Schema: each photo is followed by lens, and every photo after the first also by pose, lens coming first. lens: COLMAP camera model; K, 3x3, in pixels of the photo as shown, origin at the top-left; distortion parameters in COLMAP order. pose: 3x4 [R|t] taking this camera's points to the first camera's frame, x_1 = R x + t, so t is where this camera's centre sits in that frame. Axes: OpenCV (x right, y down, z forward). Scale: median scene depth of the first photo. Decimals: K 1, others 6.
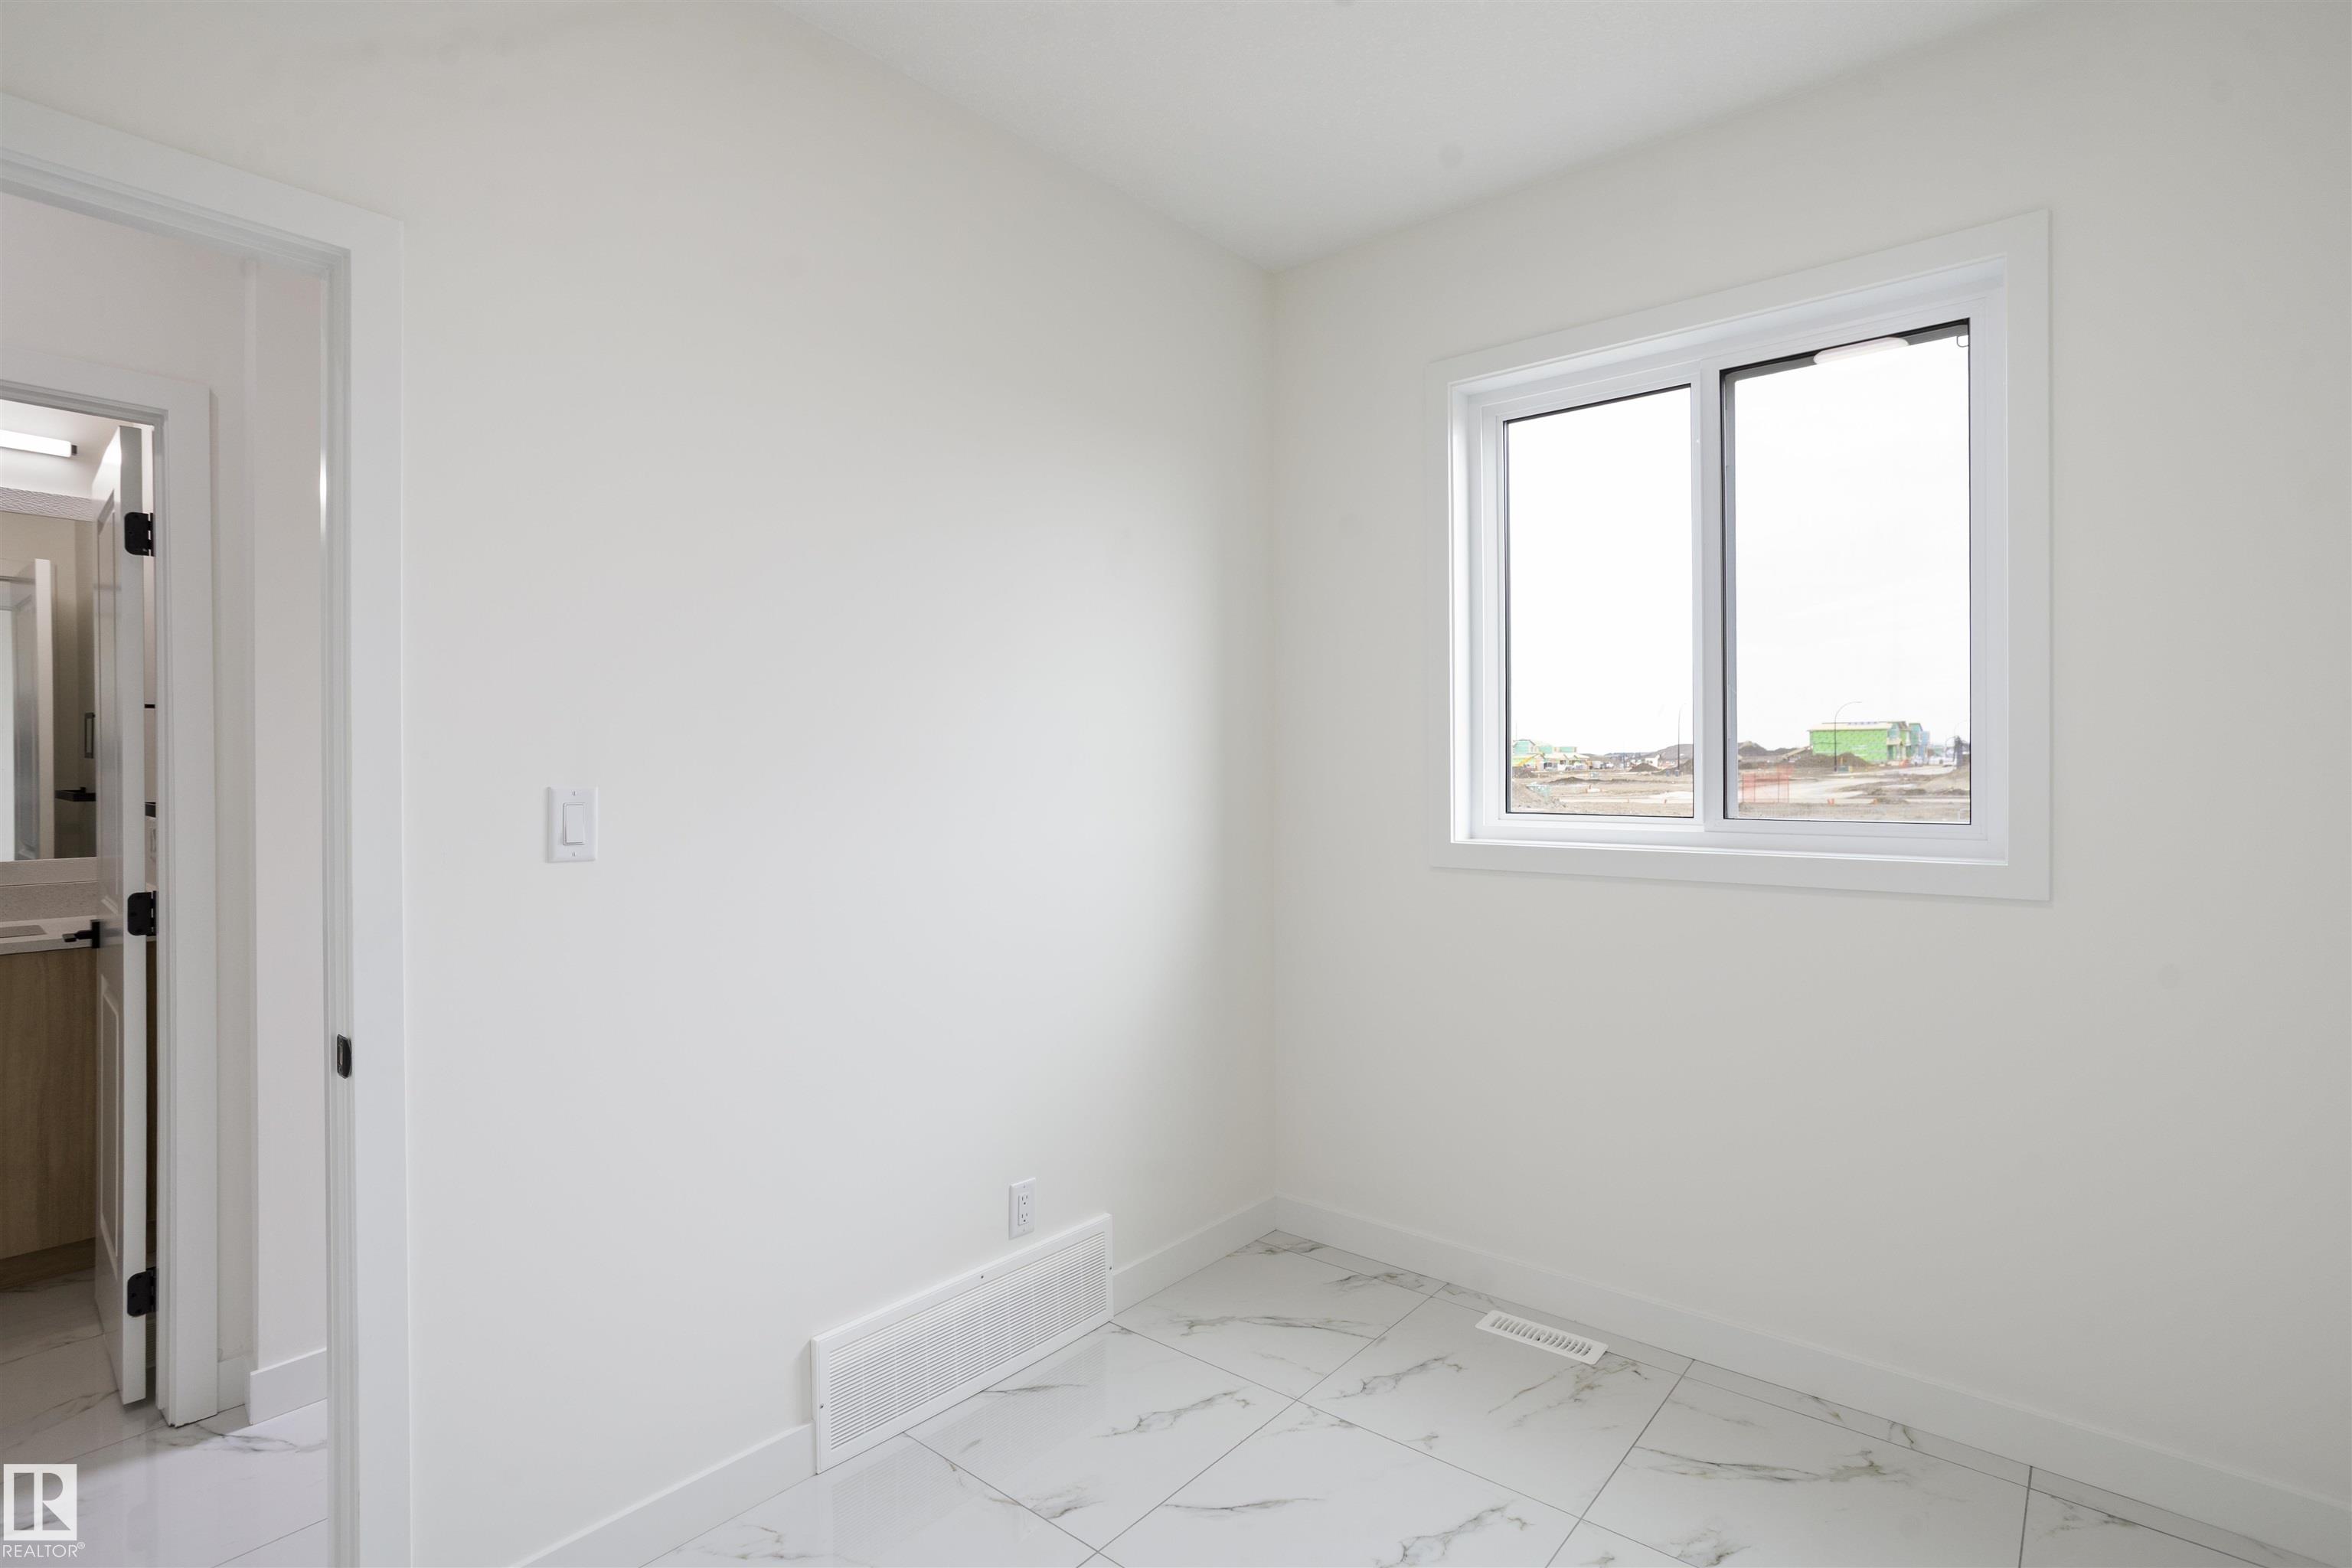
lens RADIAL K [[1141.4, 0, 1180.6], [0, 1141.4, 773.2], [0, 0, 1]] dist [-0.046872, 0.026239]
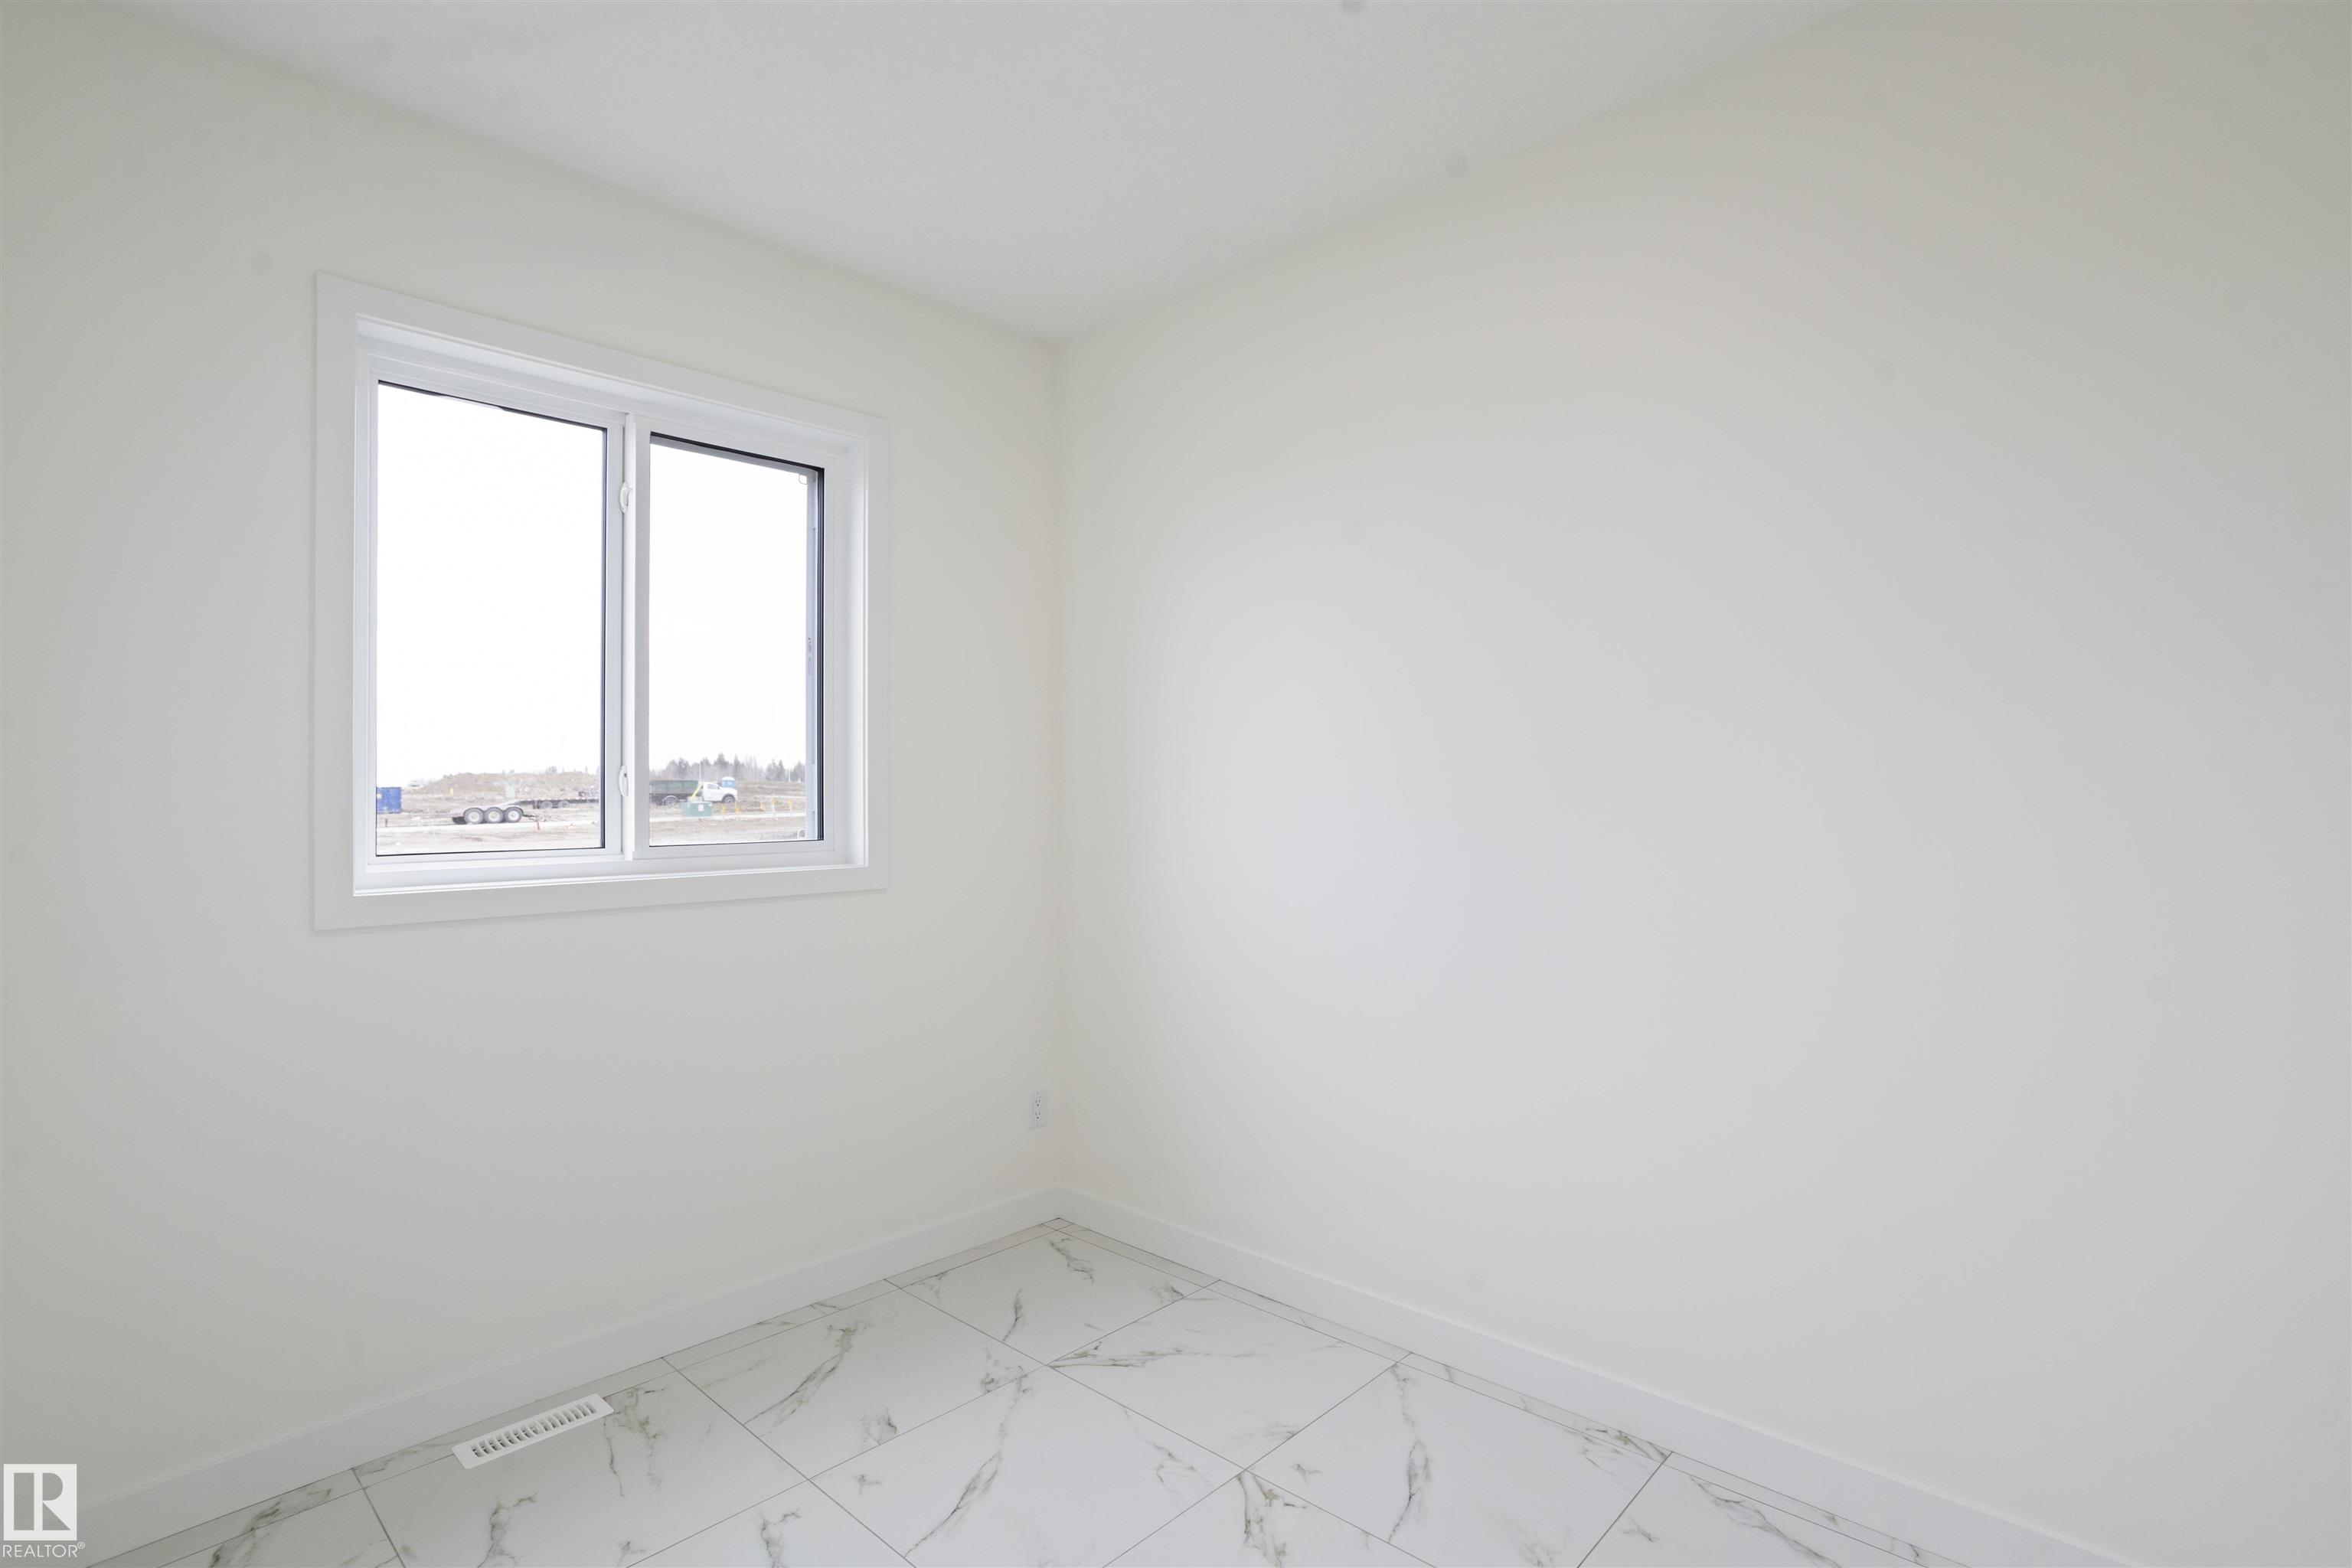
lens RADIAL K [[1141.4, 0, 1188.1], [0, 1141.4, 784.3], [0, 0, 1]] dist [-0.046872, 0.026239]
pose [[0.042293, 0.009325, 0.999062, -0.573425], [0.008079, 0.999921, -0.009675, -0.004433], [-0.999073, 0.008480, 0.042214, 0.445469]]
